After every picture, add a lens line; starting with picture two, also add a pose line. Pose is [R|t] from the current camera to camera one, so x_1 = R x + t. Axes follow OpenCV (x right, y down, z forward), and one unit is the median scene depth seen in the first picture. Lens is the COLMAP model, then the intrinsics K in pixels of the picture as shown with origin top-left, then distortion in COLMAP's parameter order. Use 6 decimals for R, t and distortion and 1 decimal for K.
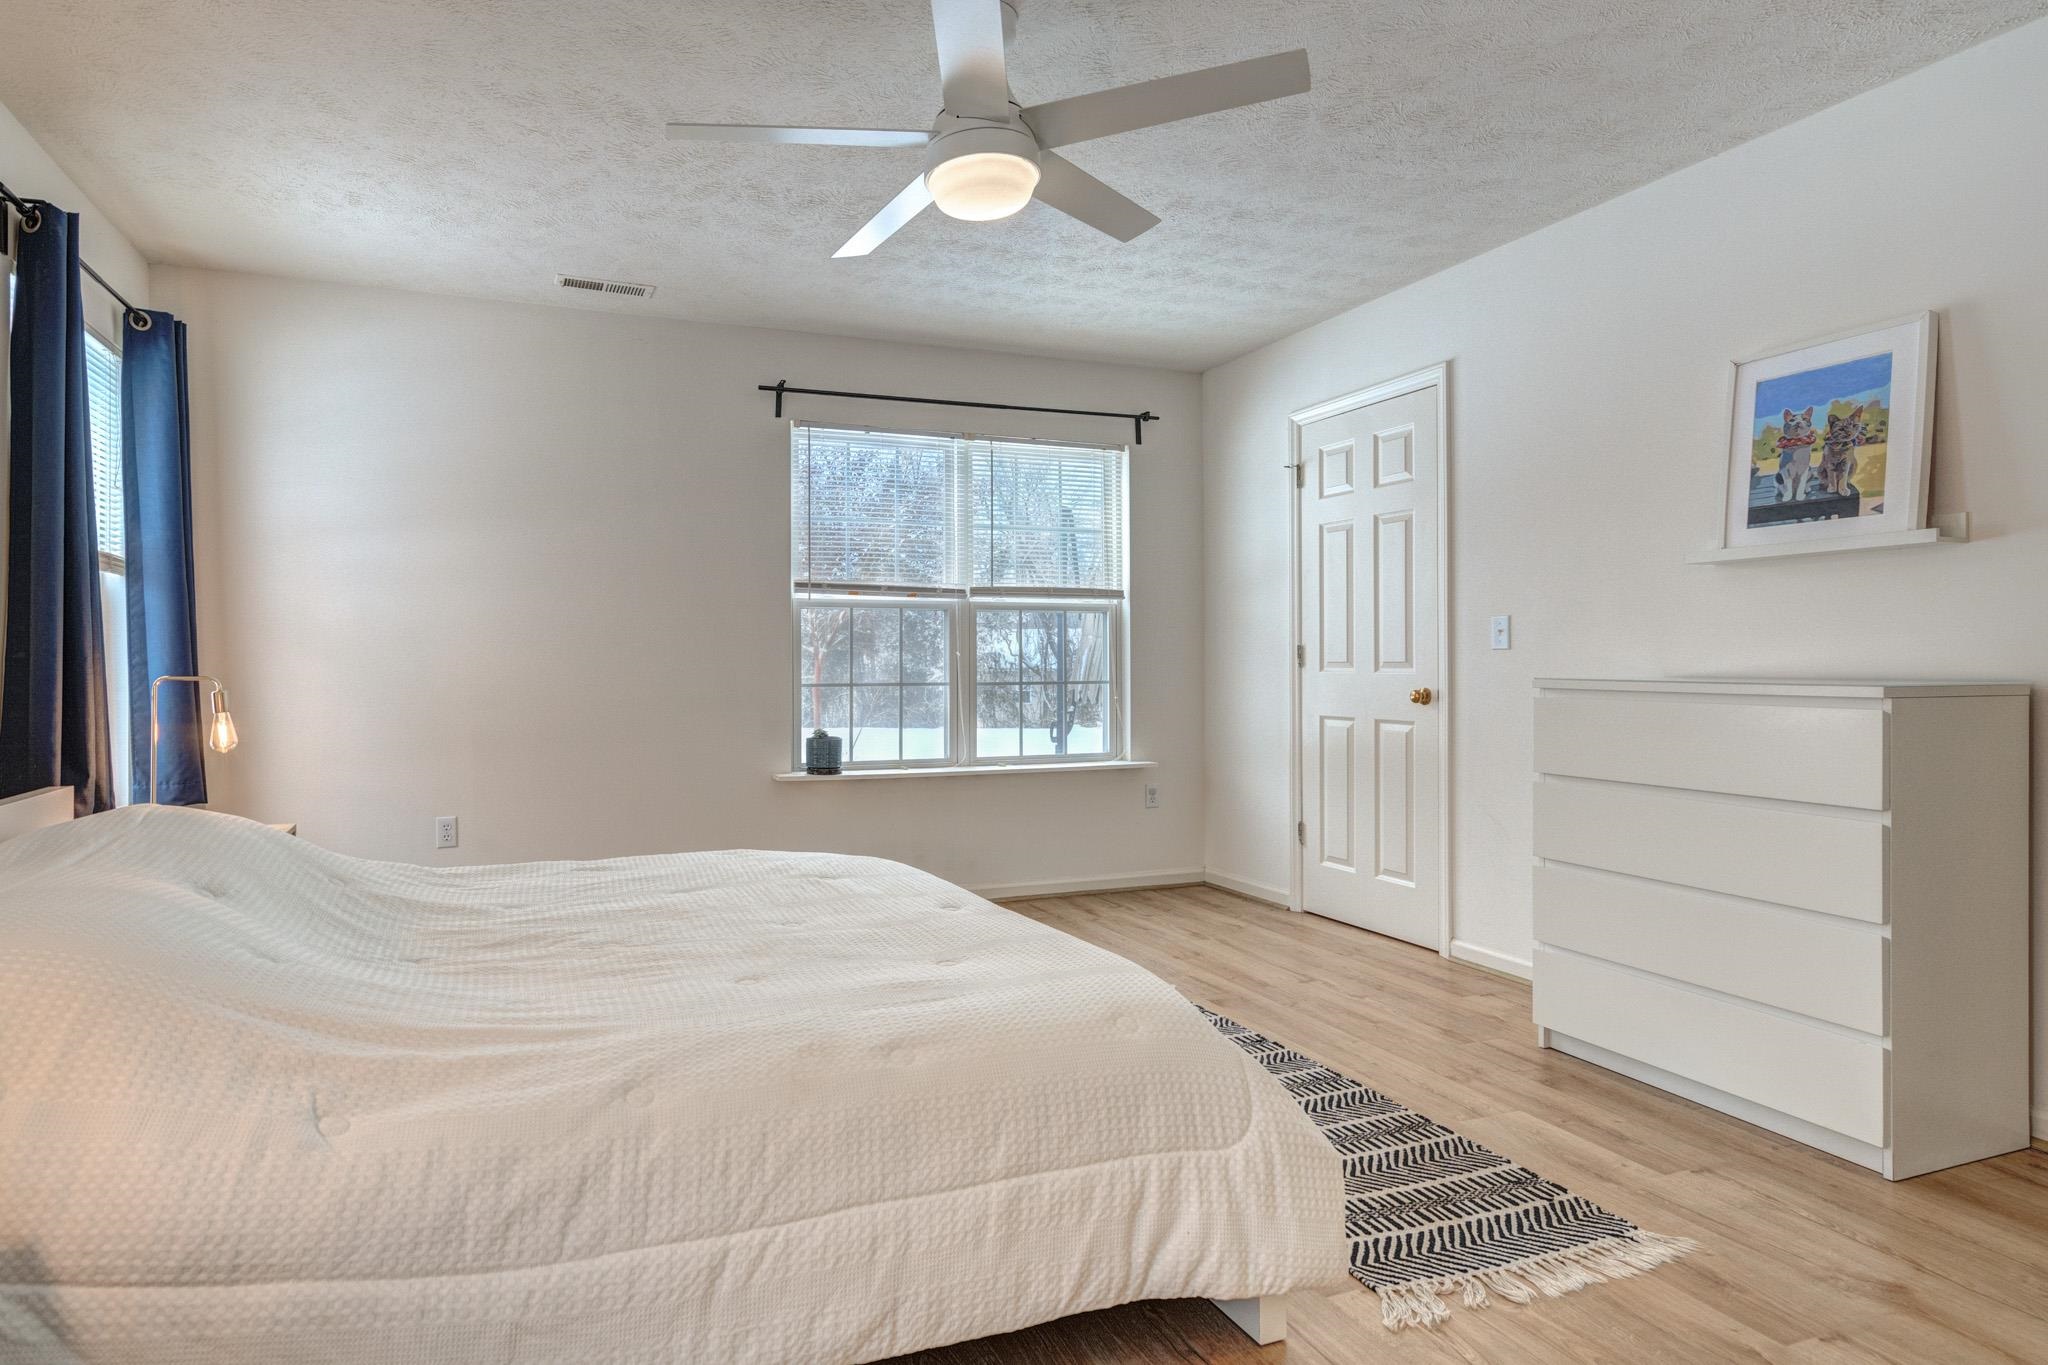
lens RADIAL K [[1064.1, 0, 983.5], [0, 1064.1, 645.0], [0, 0, 1]] dist [0.004344, 0.001124]
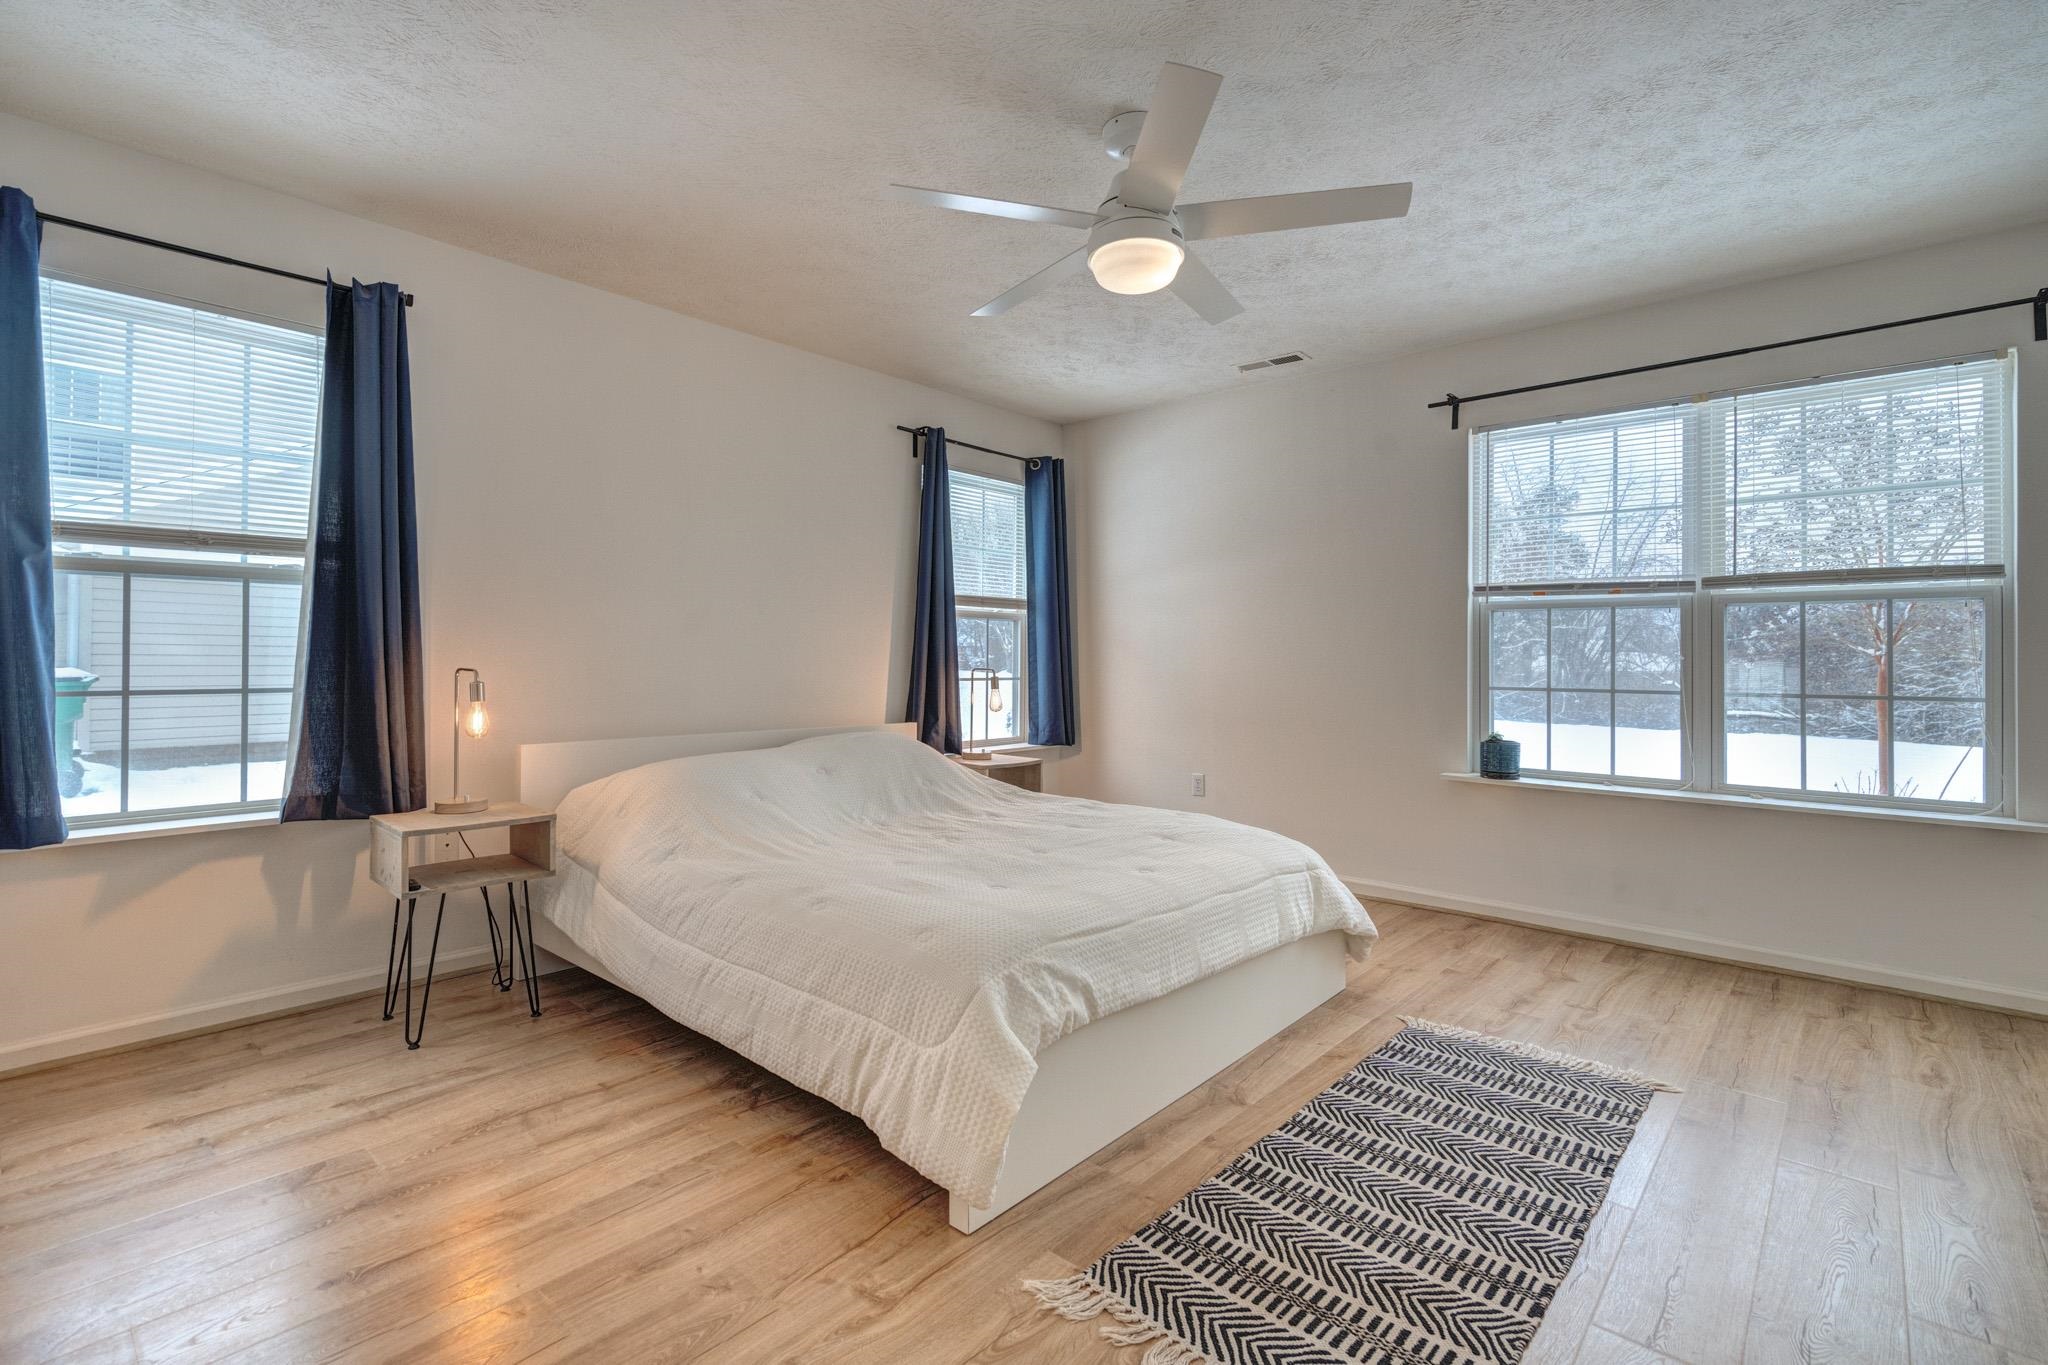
lens RADIAL K [[961.6, 0, 1023.9], [0, 961.6, 638.4], [0, 0, 1]] dist [-0.003060, 0.000908]
pose [[0.457560, -0.012833, -0.889086, 0.454432], [0.005266, 0.999917, -0.011723, -0.000948], [0.889163, 0.000682, 0.457590, 0.201705]]
